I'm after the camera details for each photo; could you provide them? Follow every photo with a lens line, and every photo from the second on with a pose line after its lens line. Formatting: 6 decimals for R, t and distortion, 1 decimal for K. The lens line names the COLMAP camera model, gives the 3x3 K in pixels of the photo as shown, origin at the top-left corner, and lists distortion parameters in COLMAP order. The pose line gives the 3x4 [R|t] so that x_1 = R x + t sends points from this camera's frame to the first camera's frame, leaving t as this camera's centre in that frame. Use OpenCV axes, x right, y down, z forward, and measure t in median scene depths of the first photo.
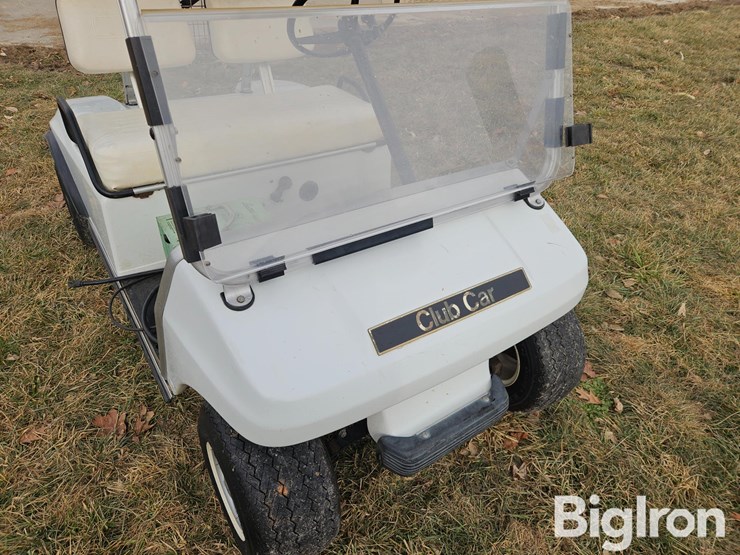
lens RADIAL K [[495.6, 0, 372.9], [0, 495.6, 273.5], [0, 0, 1]] dist [0.077764, -0.065522]
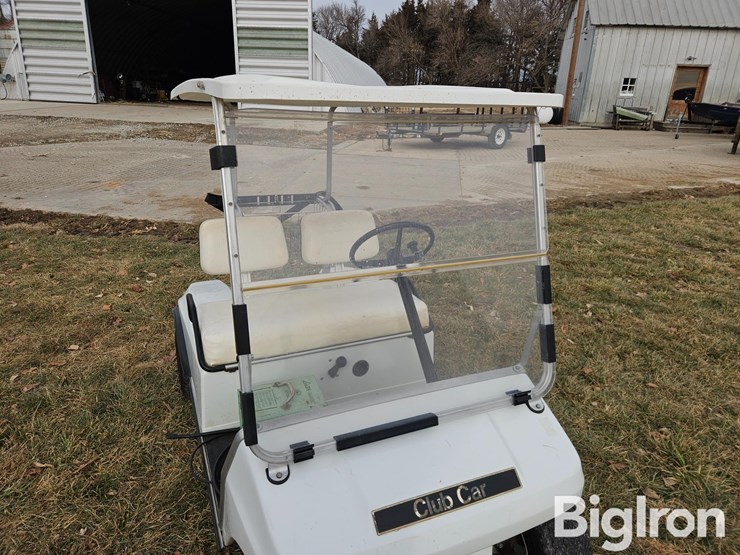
lens RADIAL K [[495.6, 0, 369.3], [0, 495.6, 270.4], [0, 0, 1]] dist [0.077764, -0.065522]
pose [[0.982744, 0.040647, -0.180451, 0.125499], [-0.089782, 0.957753, -0.273220, -0.082472], [0.161721, 0.284706, 0.944875, -0.257361]]
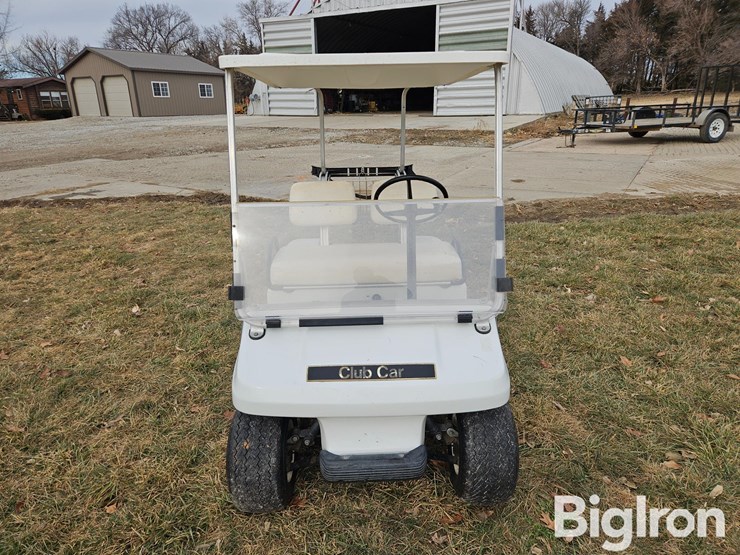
lens RADIAL K [[495.6, 0, 374.3], [0, 495.6, 281.2], [0, 0, 1]] dist [0.077764, -0.065522]
pose [[0.836860, 0.119499, -0.534214, 0.720133], [-0.261433, 0.944646, -0.198234, 0.076278], [0.480955, 0.305555, 0.821778, -0.281446]]
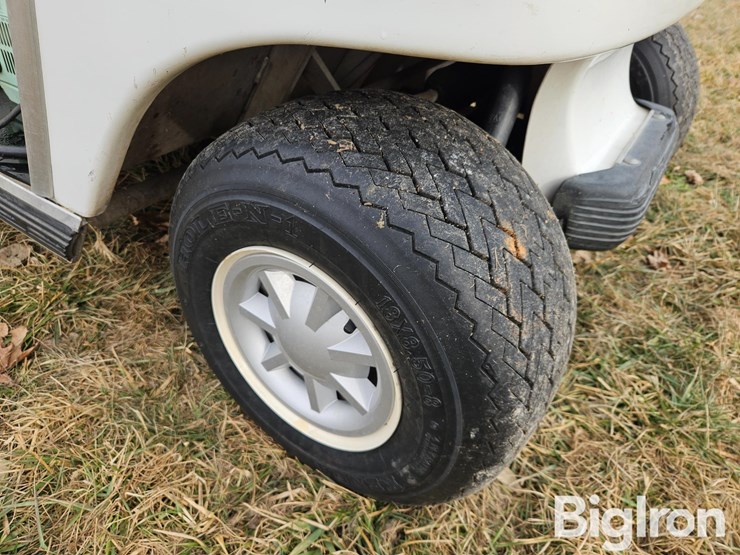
lens RADIAL K [[495.6, 0, 359.6], [0, 495.6, 282.7], [0, 0, 1]] dist [0.077764, -0.065522]
pose [[0.932213, -0.233082, 0.276860, -0.264448], [0.217948, 0.972279, 0.084690, 0.265979], [-0.288925, -0.018608, 0.957171, 0.449027]]
